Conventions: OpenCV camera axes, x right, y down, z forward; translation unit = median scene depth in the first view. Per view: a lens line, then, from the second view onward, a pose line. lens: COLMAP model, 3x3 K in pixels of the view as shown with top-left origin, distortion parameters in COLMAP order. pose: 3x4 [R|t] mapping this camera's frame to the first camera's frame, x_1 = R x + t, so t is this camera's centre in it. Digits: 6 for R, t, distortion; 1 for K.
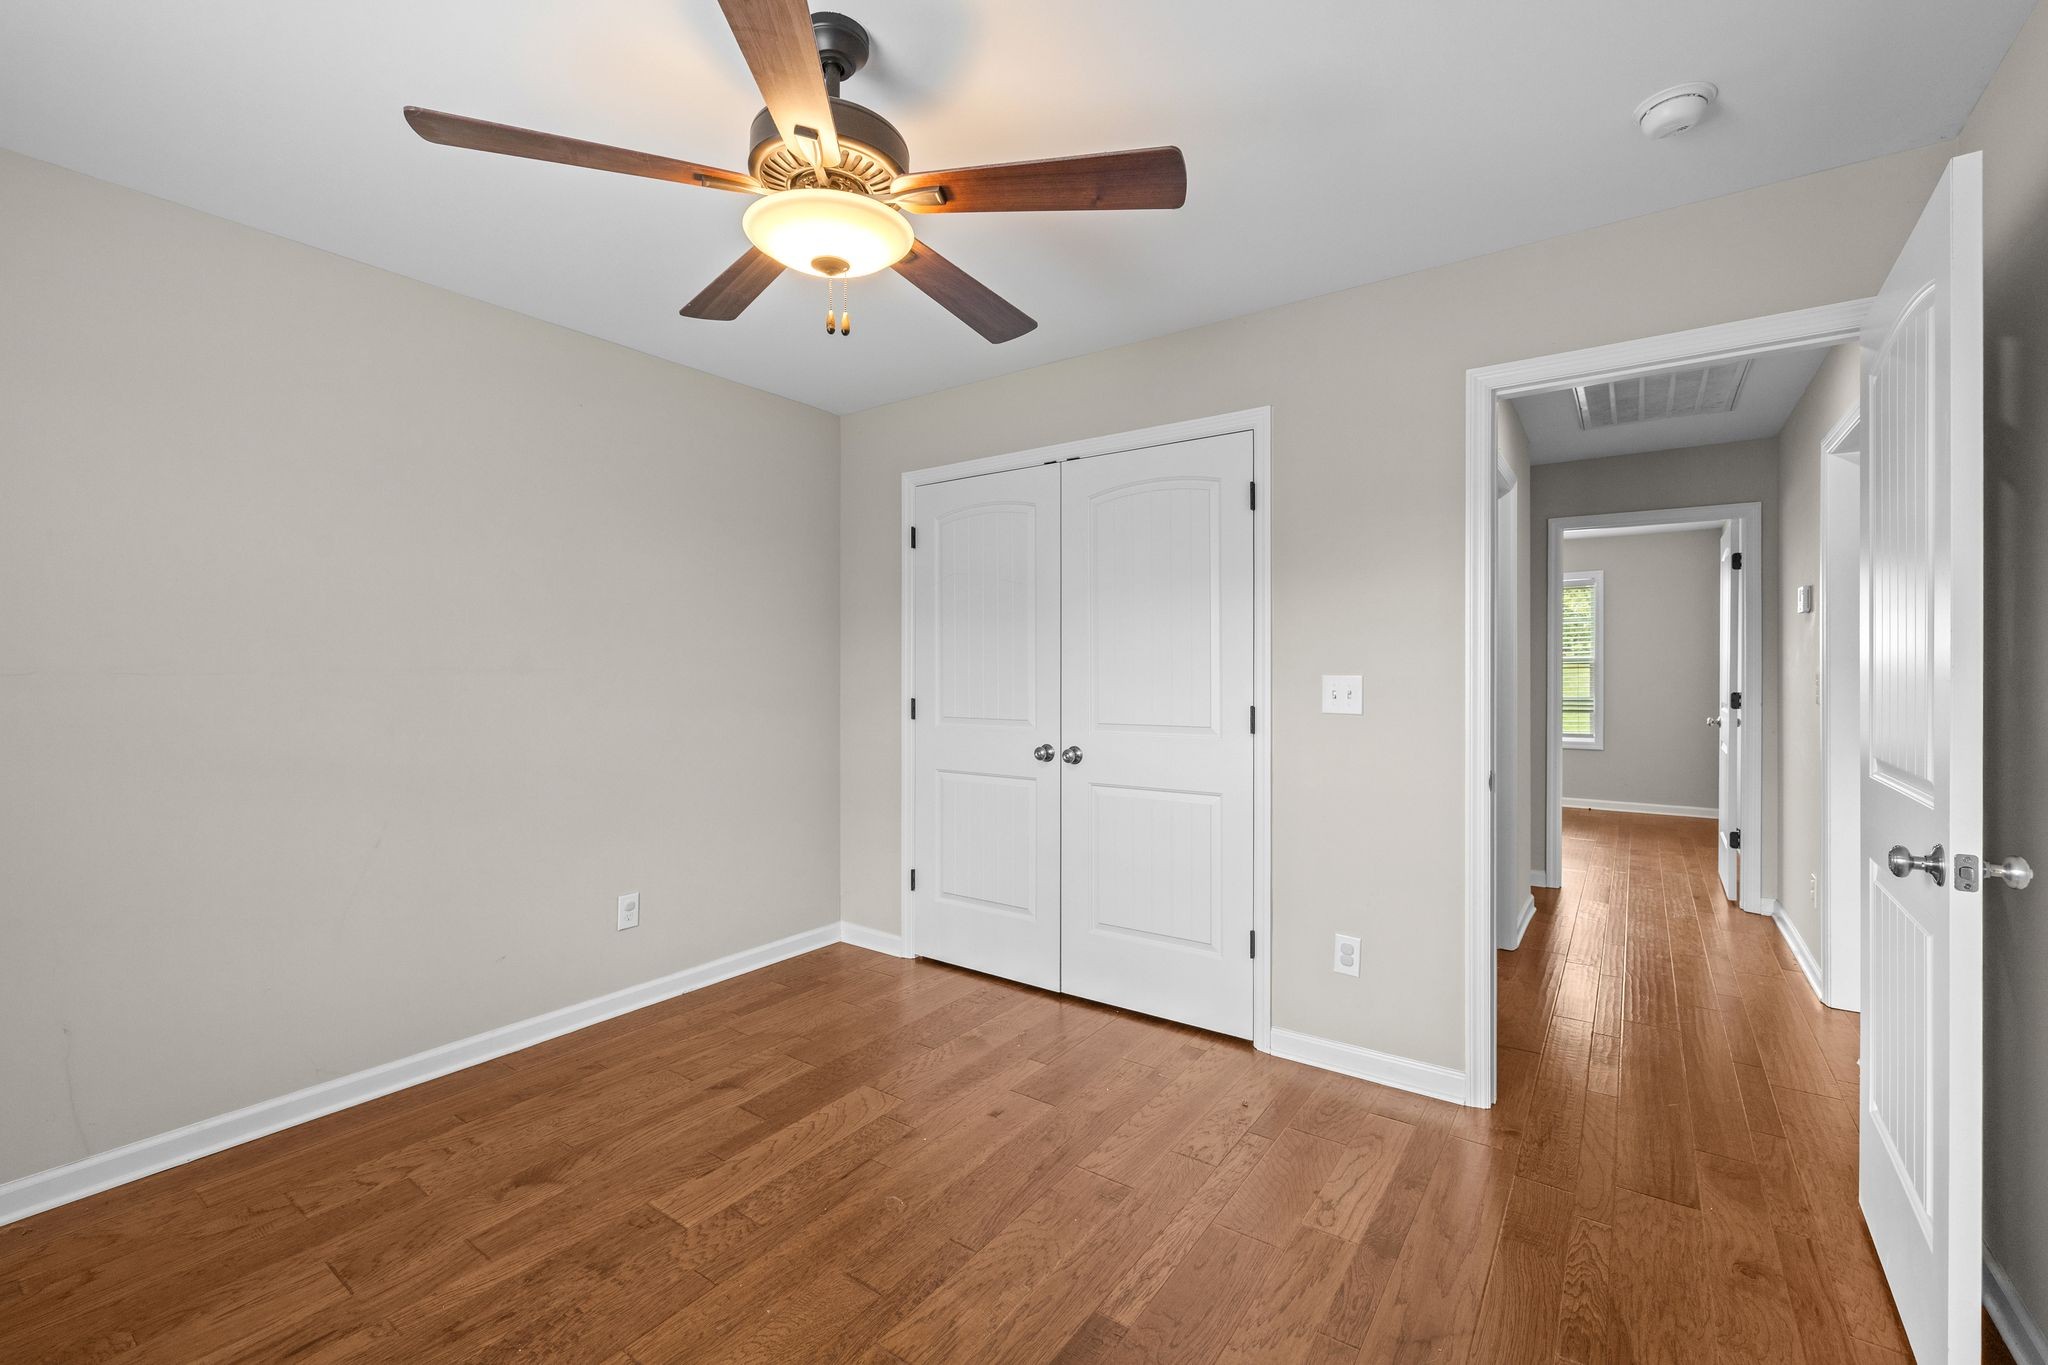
lens RADIAL K [[859.2, 0, 1024.0], [0, 859.2, 682.5], [0, 0, 1]] dist [0.001646, 0.000131]
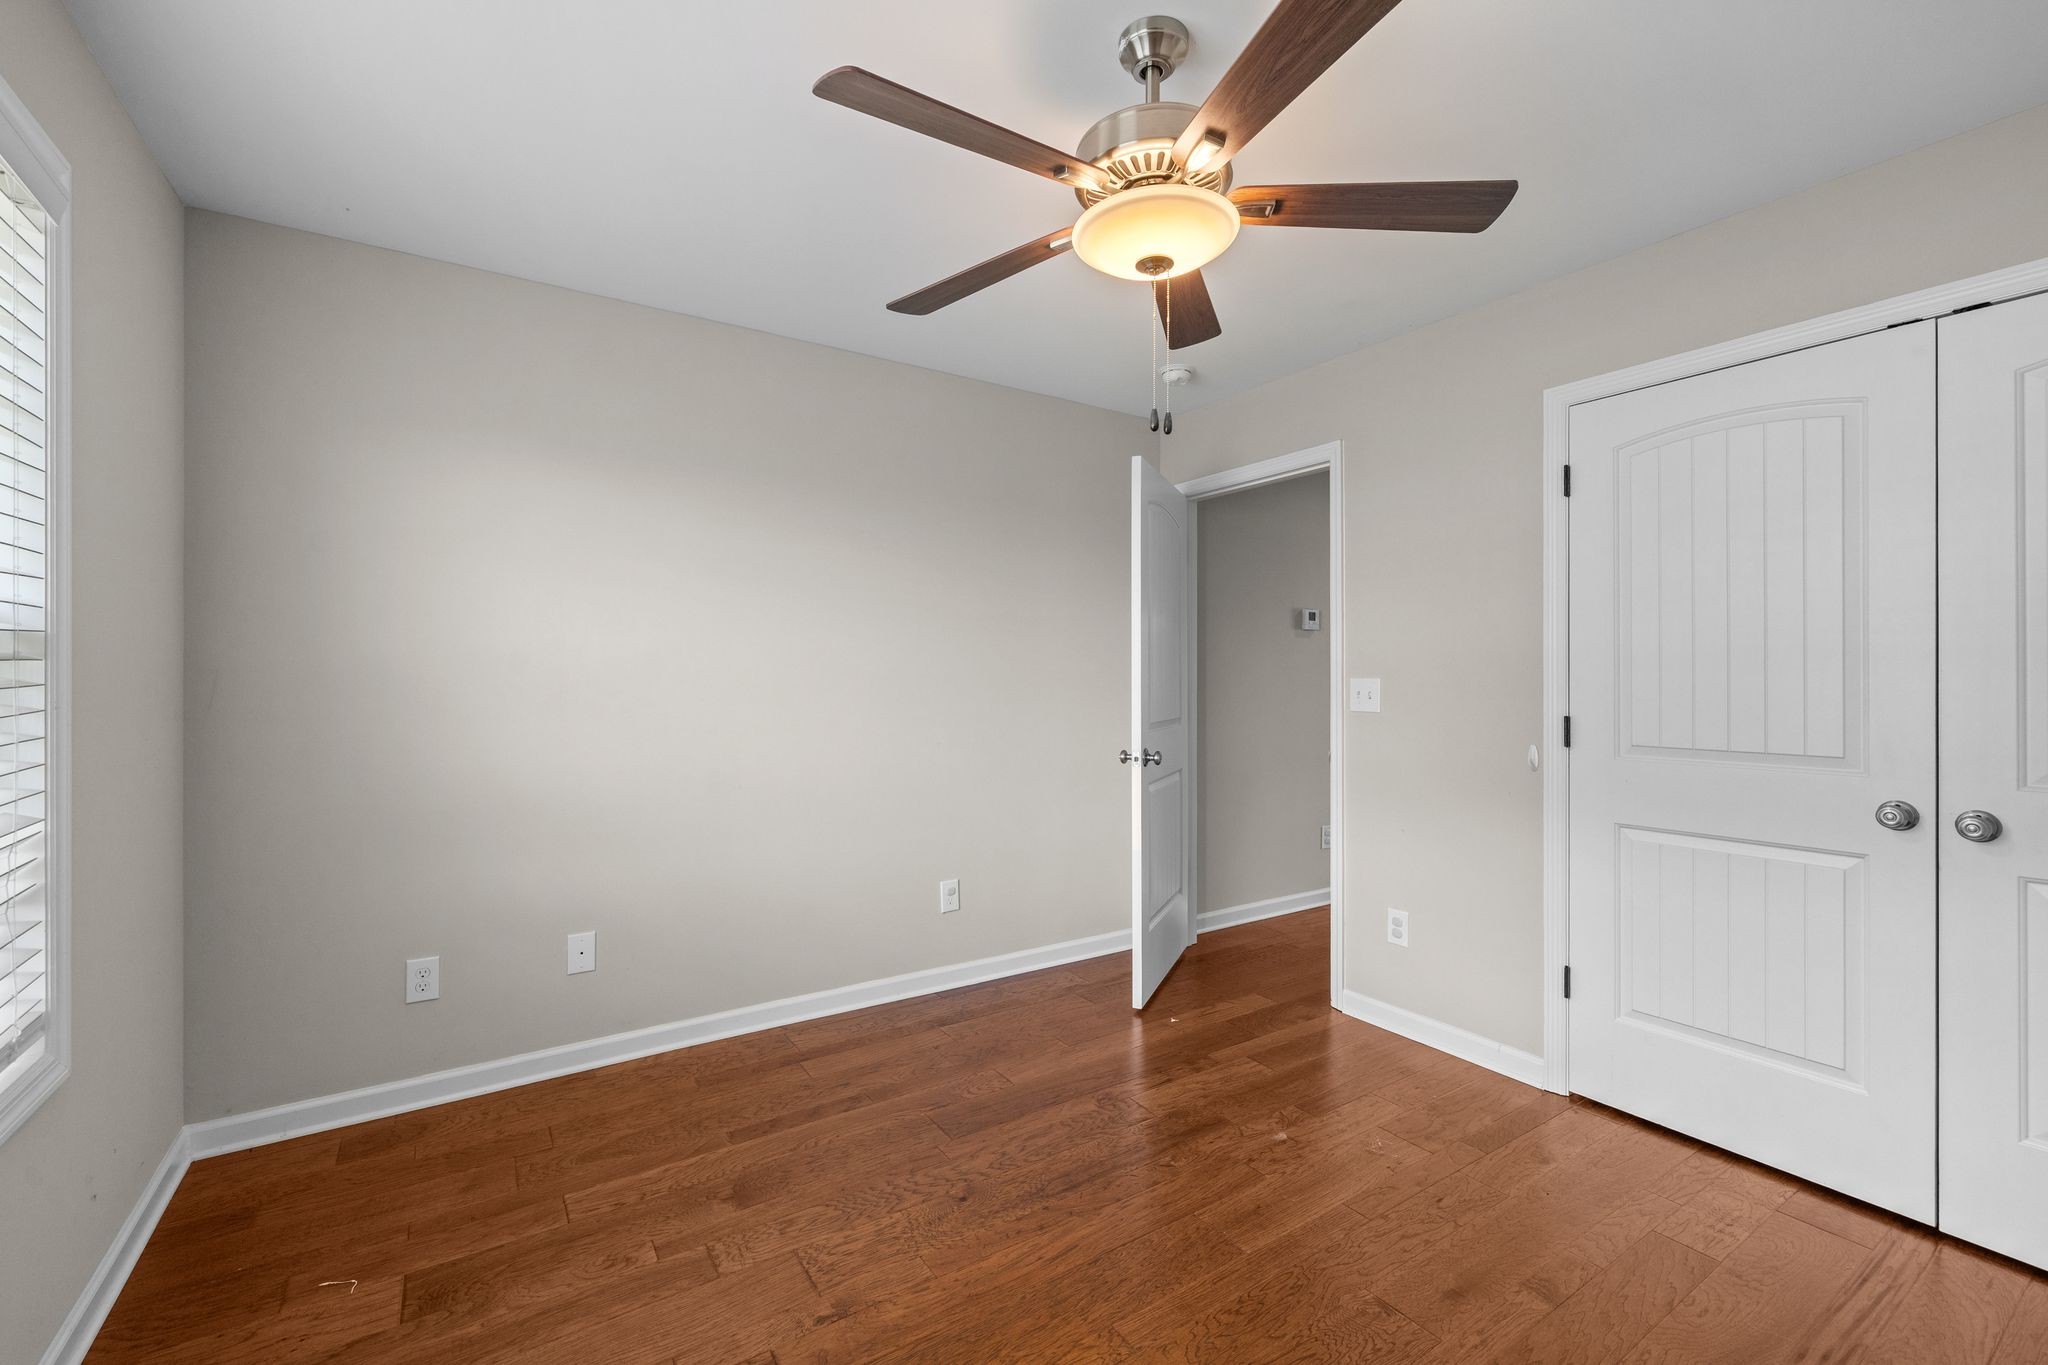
lens RADIAL K [[859.2, 0, 1024.0], [0, 859.2, 682.5], [0, 0, 1]] dist [0.001646, 0.000131]
pose [[0.937266, 0.006360, -0.348557, -0.294208], [-0.007154, 0.999974, -0.000991, -0.003244], [0.348542, 0.003422, 0.937287, 0.206872]]
